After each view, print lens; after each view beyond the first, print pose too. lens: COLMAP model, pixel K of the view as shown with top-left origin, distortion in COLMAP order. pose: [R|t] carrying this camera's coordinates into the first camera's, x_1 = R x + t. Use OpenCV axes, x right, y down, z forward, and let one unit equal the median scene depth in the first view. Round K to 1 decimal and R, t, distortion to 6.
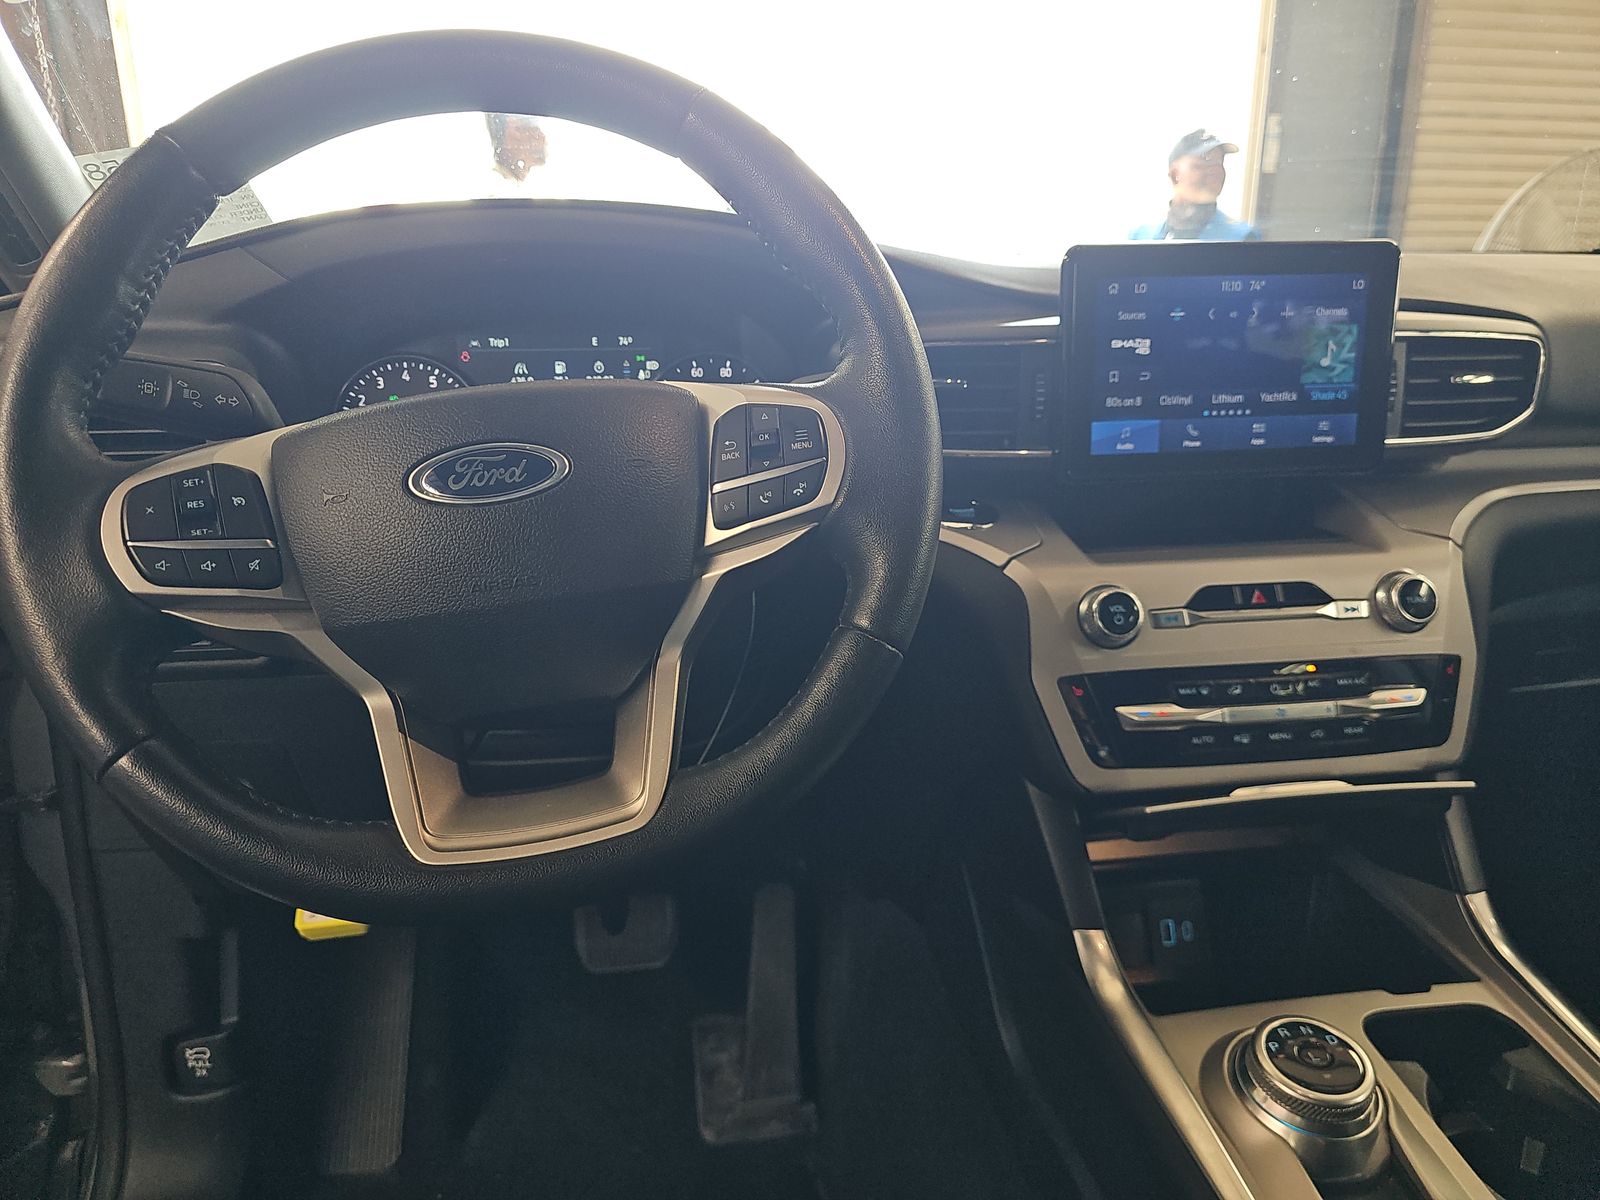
lens RADIAL K [[1062.7, 0, 809.4], [0, 1062.7, 614.4], [0, 0, 1]] dist [0.018508, -0.034413]
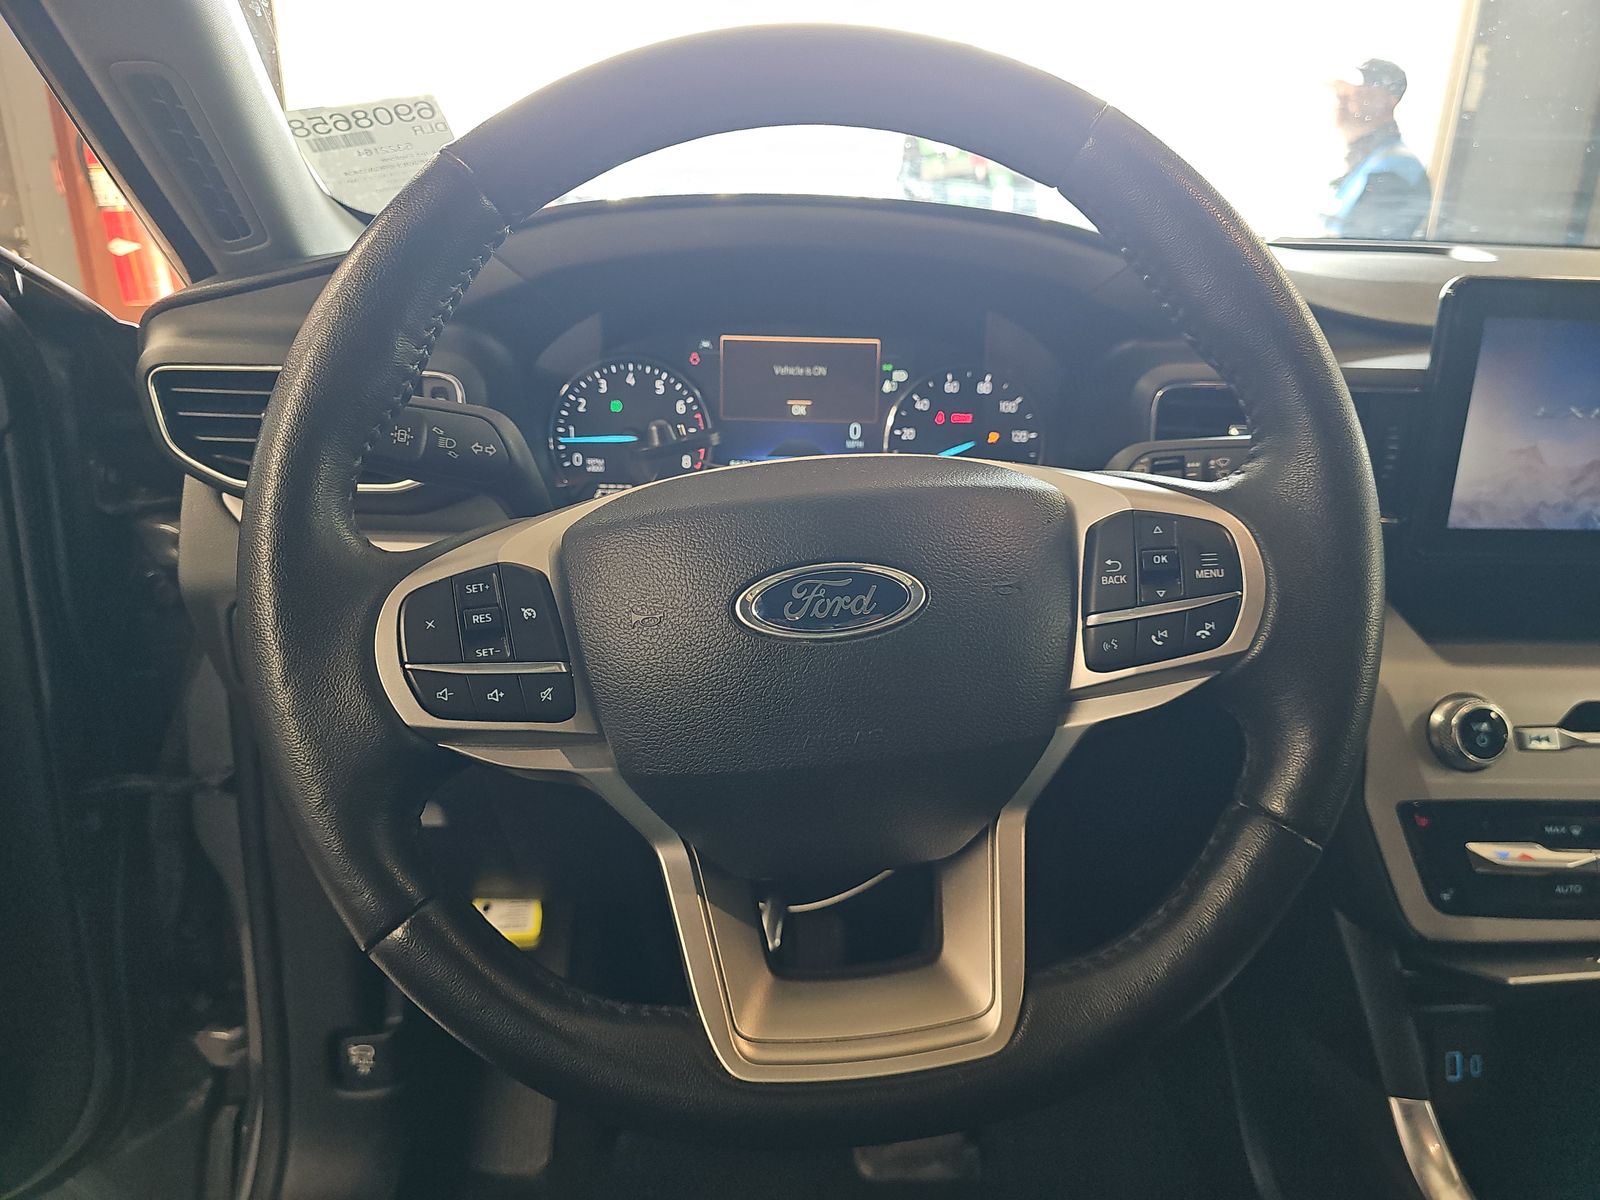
lens RADIAL K [[1062.7, 0, 799.8], [0, 1062.7, 598.2], [0, 0, 1]] dist [0.018508, -0.034413]
pose [[0.993911, 0.067447, -0.087131, -0.173024], [-0.062006, 0.996040, 0.063723, -0.124954], [0.091084, -0.057932, 0.994157, 0.132914]]
